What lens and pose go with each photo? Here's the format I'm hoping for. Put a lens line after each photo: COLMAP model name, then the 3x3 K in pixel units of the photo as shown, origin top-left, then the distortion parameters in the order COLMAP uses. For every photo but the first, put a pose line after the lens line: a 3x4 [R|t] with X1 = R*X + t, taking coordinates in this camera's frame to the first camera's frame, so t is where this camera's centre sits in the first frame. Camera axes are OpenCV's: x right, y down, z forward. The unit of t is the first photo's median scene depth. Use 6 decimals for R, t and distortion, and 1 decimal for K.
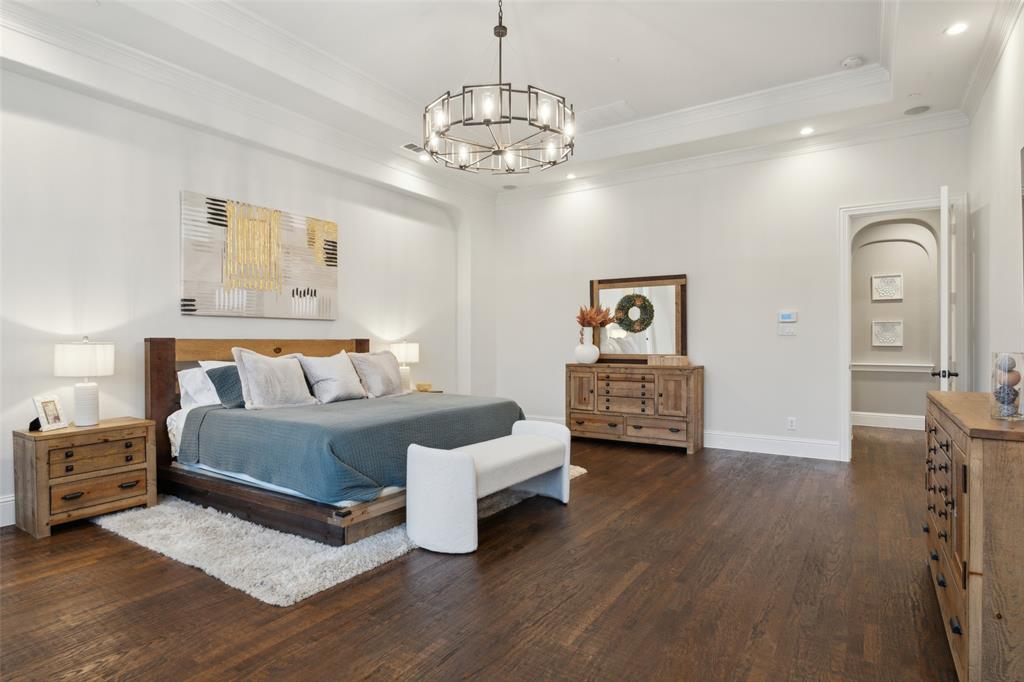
lens RADIAL K [[544.3, 0, 509.0], [0, 544.3, 344.3], [0, 0, 1]] dist [0.002496, 0.000392]
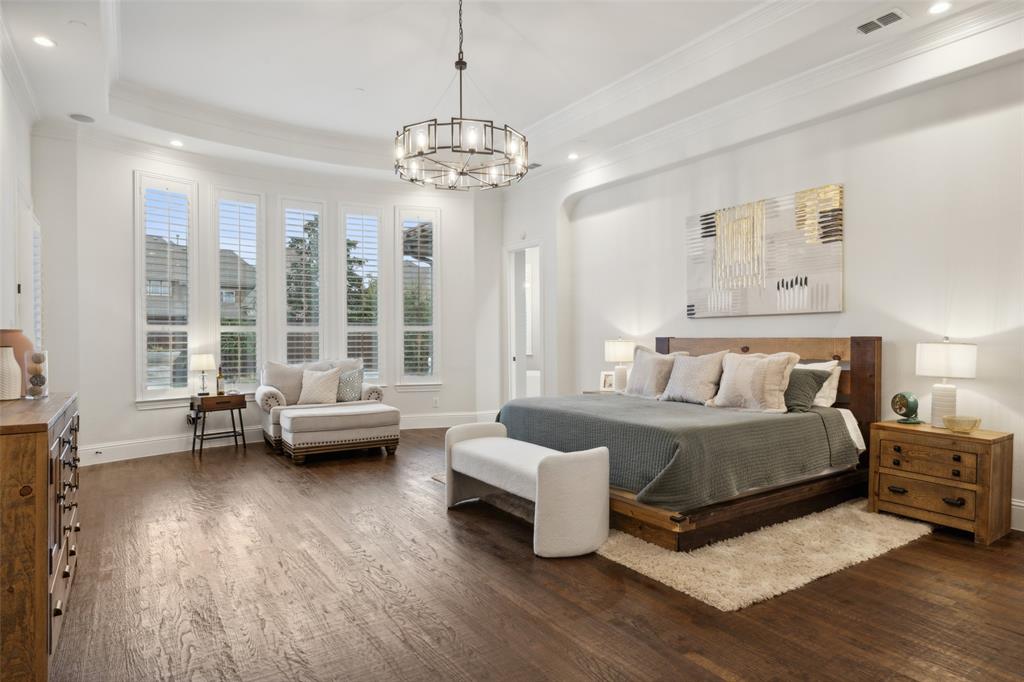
lens RADIAL K [[588.8, 0, 509.6], [0, 588.8, 339.8], [0, 0, 1]] dist [0.002128, 0.001093]
pose [[-0.393534, -0.000977, -0.919310, 0.659149], [-0.006632, 0.999976, 0.001776, -0.004656], [0.919286, 0.006795, -0.393531, 0.975845]]
